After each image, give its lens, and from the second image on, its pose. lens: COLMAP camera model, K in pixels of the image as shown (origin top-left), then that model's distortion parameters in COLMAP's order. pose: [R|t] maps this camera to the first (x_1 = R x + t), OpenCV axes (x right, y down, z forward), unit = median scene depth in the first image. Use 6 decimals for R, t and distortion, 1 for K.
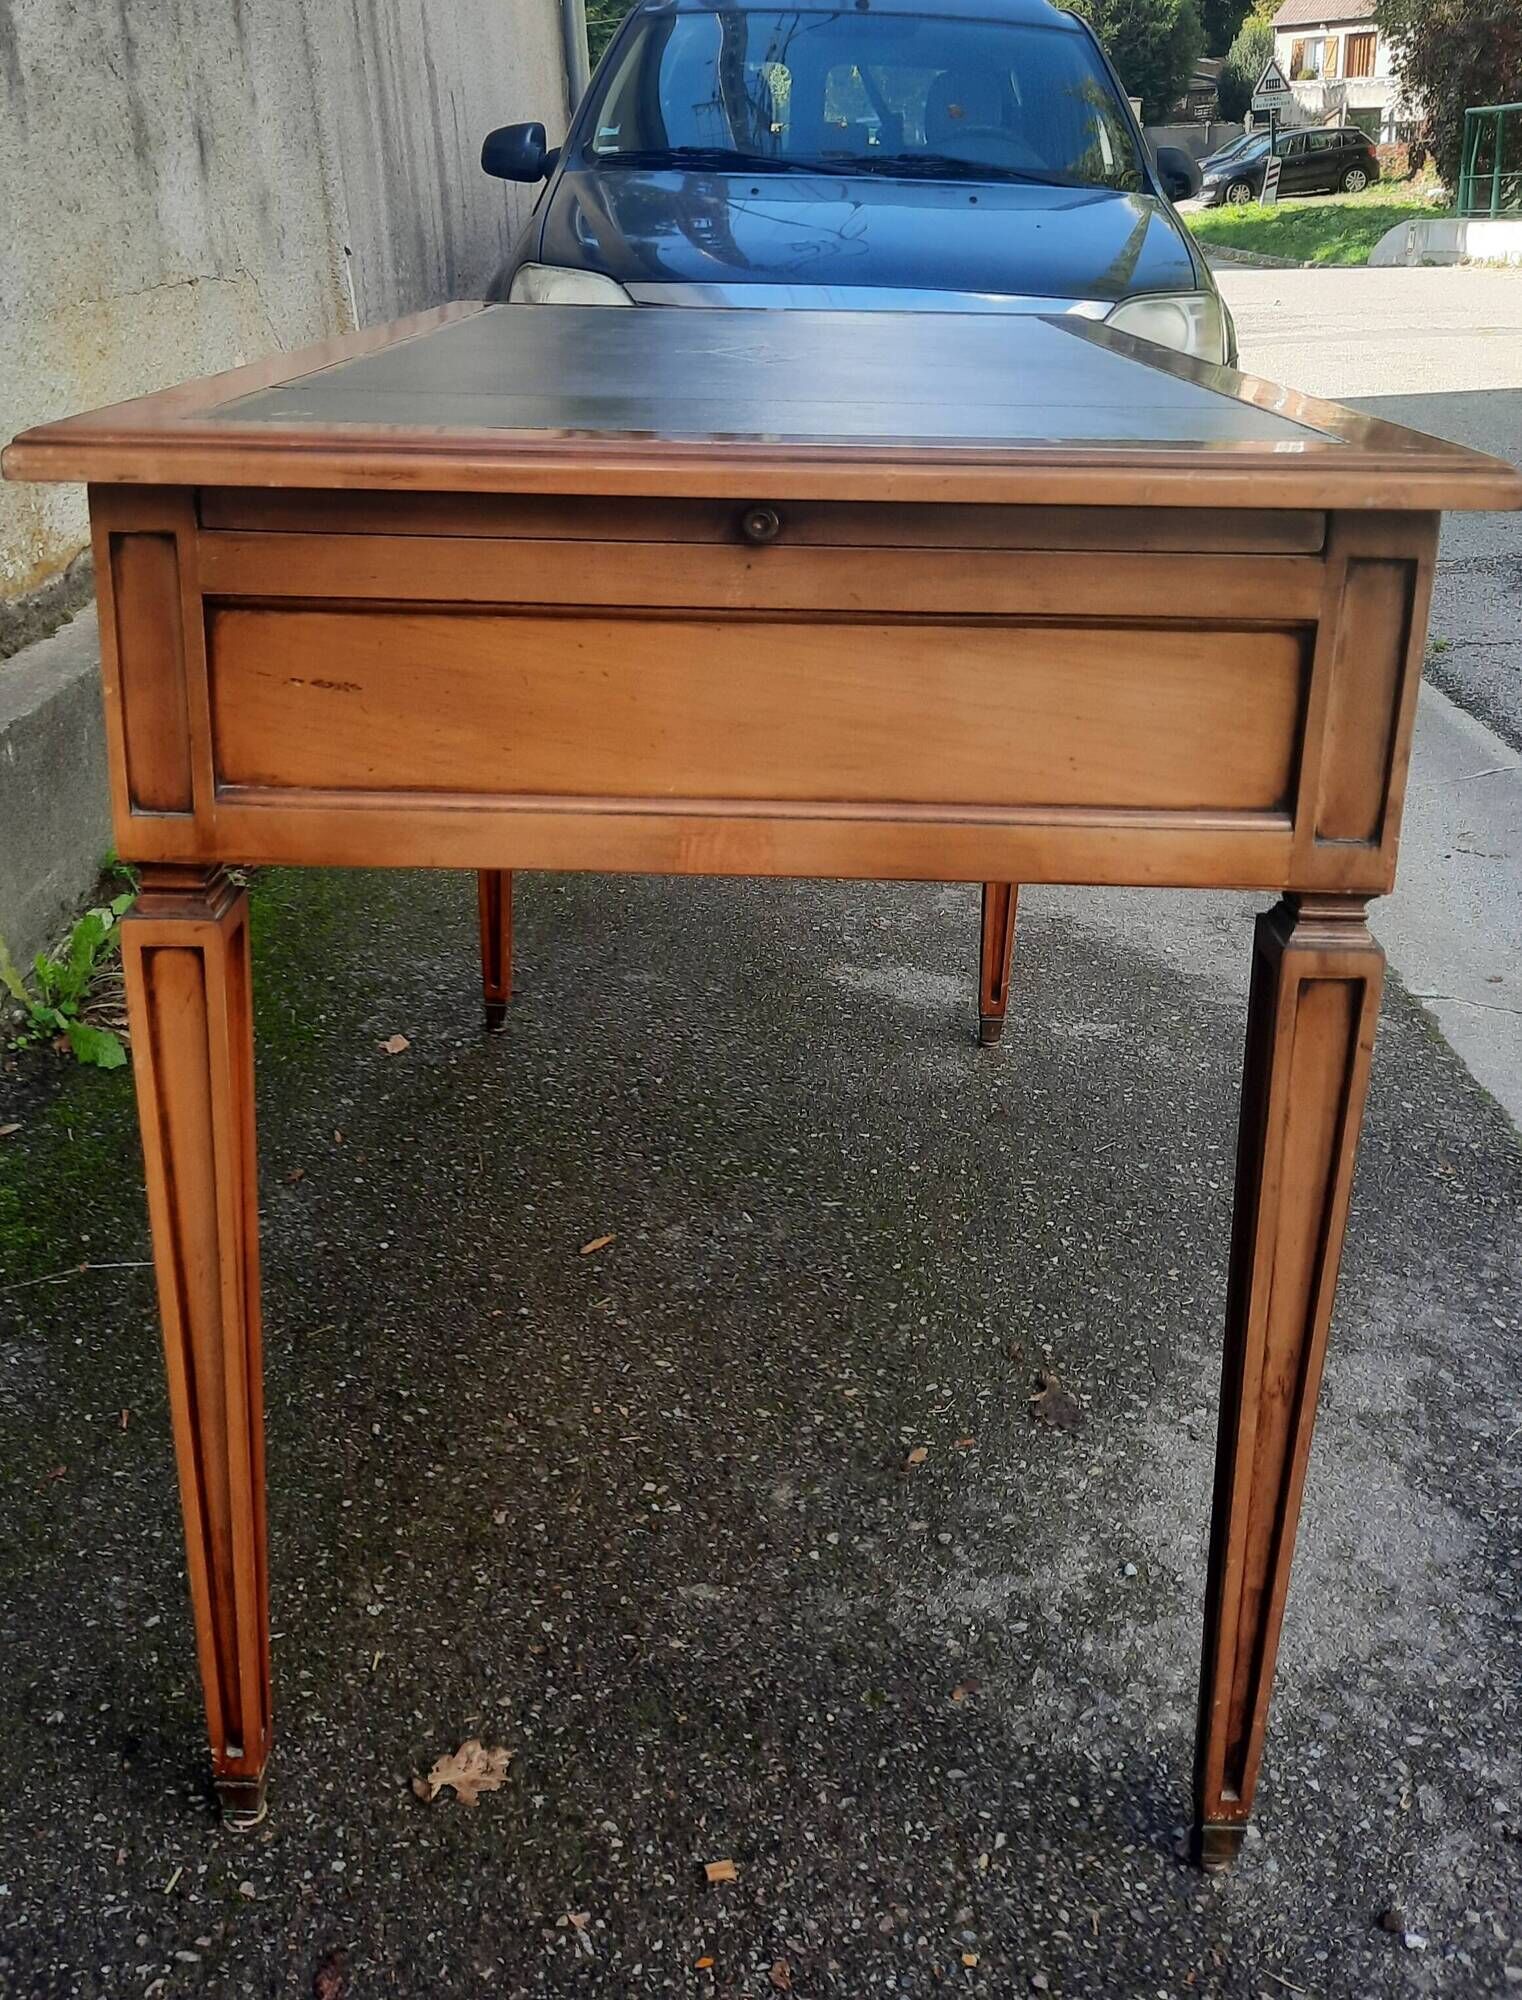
lens RADIAL K [[1901.8, 0, 780.9], [0, 1901.8, 1001.8], [0, 0, 1]] dist [0.009879, 0.000000]
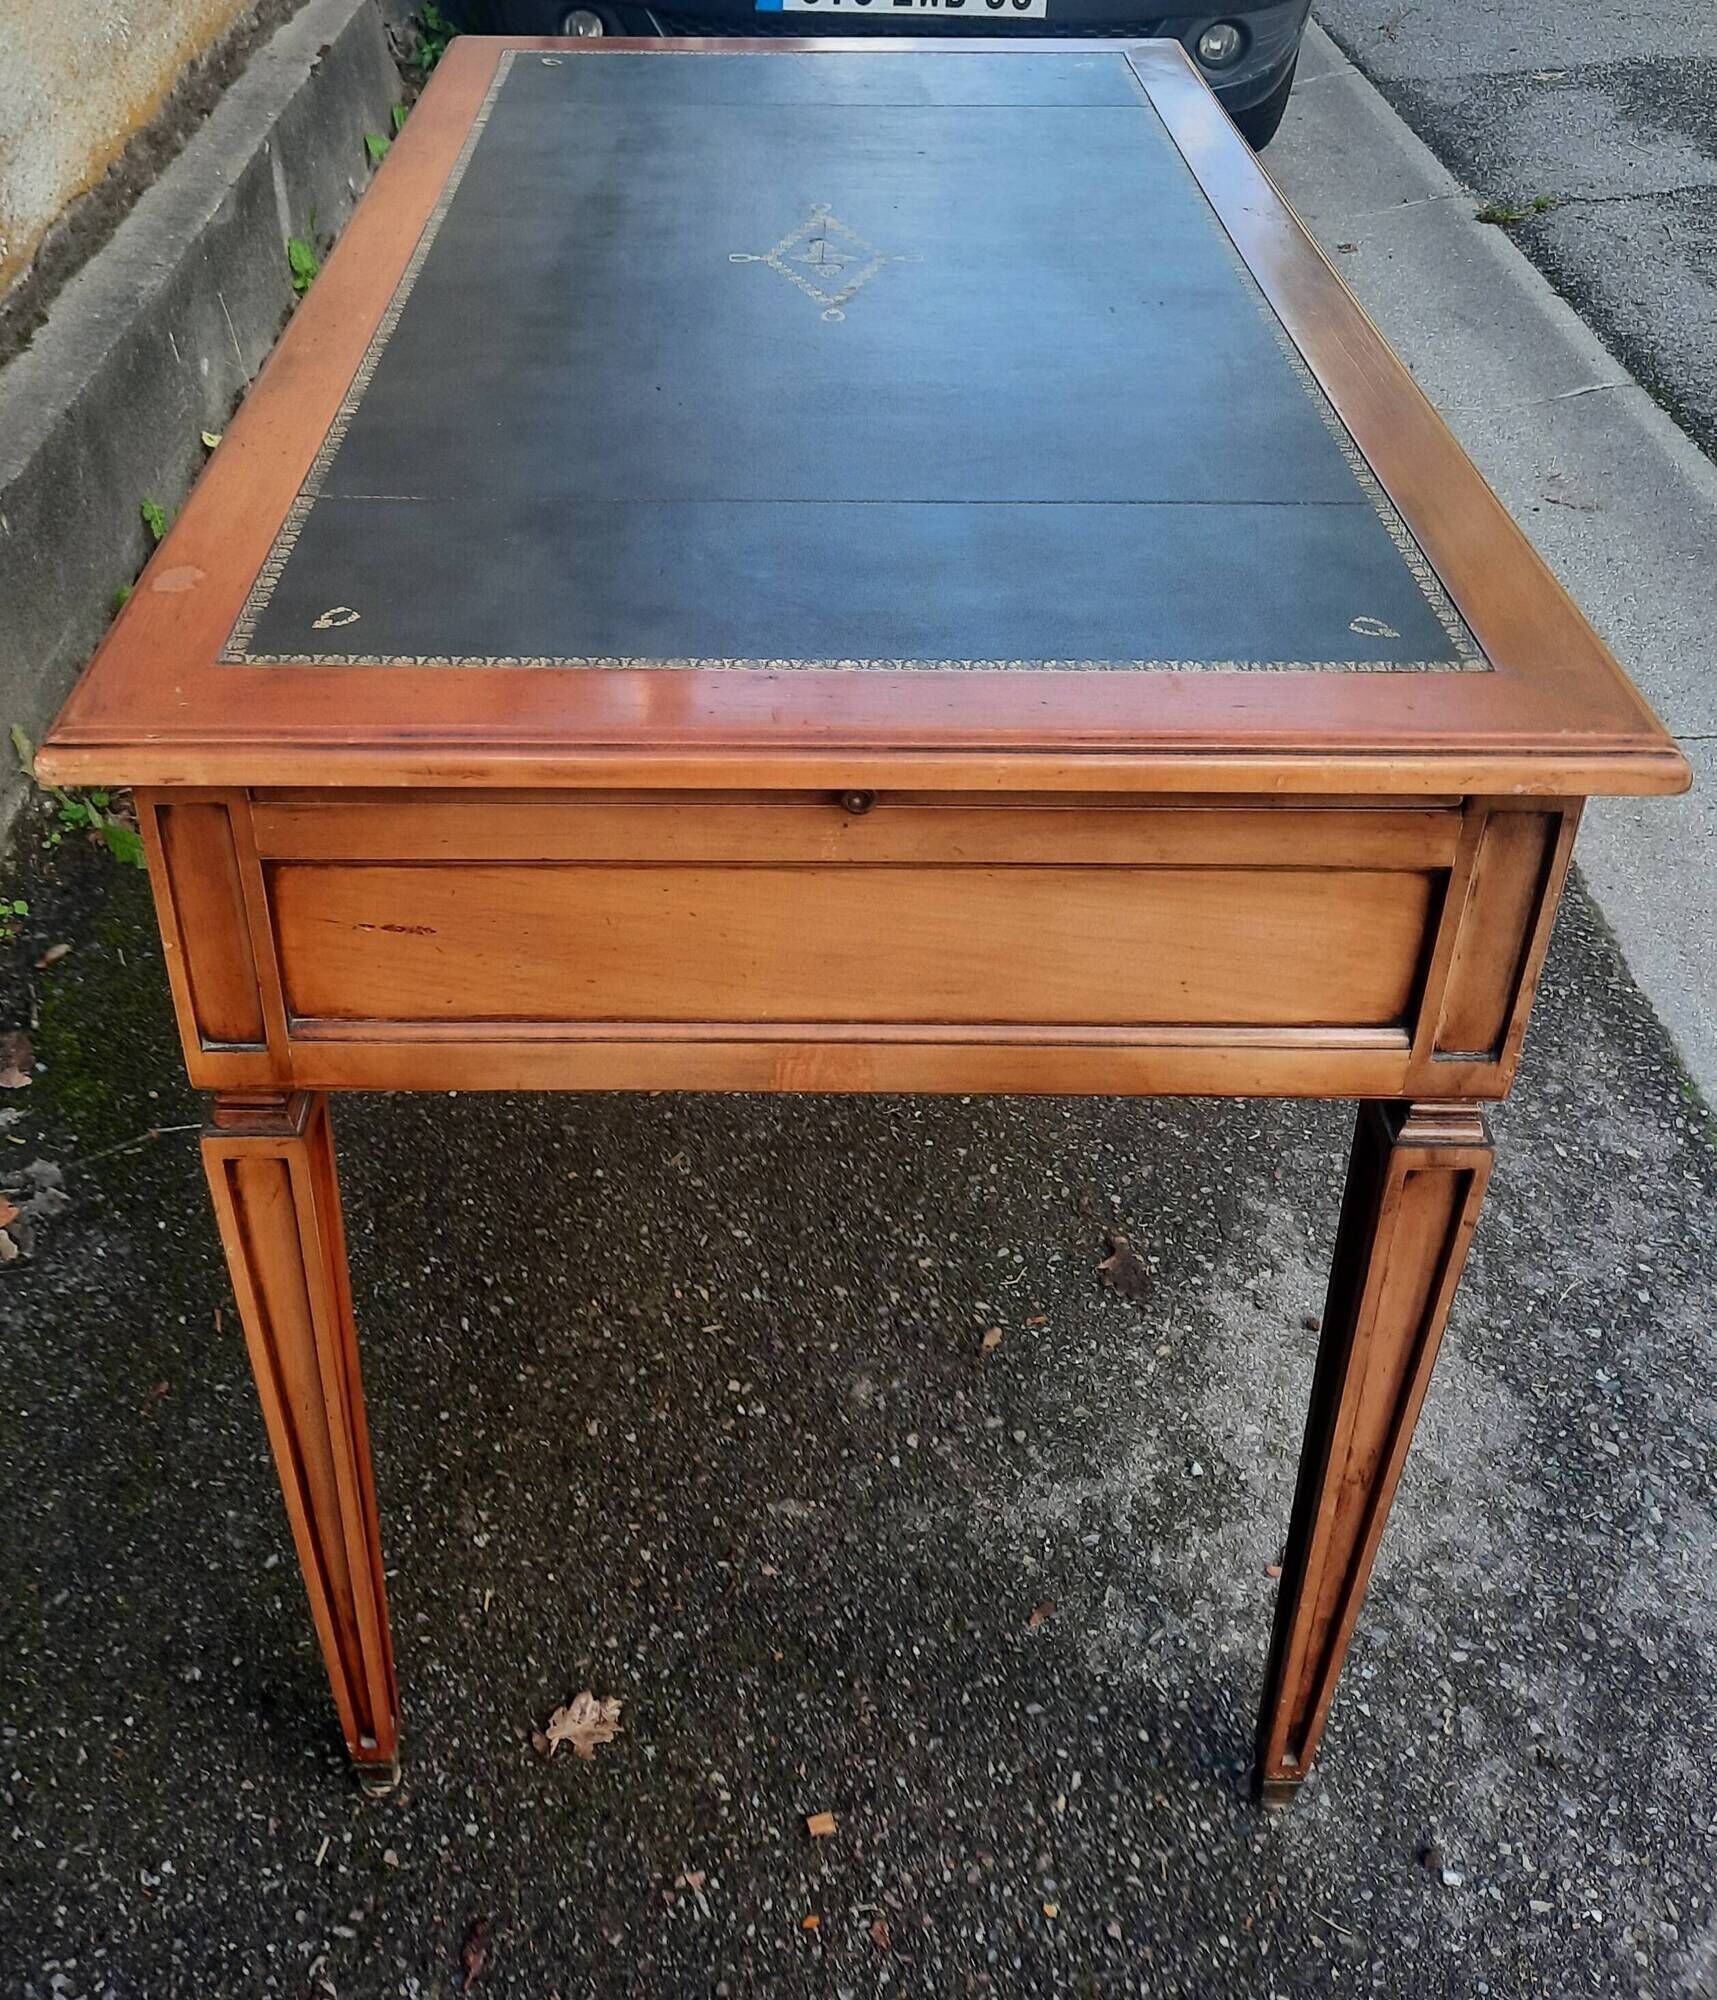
lens RADIAL K [[1936.1, 0, 832.3], [0, 1936.1, 955.9], [0, 0, 1]] dist [0.014974, 0.000000]
pose [[0.999793, -0.019050, 0.007180, -0.022156], [0.016548, 0.965893, 0.258411, -0.288360], [-0.011857, -0.258239, 0.966008, 0.047774]]
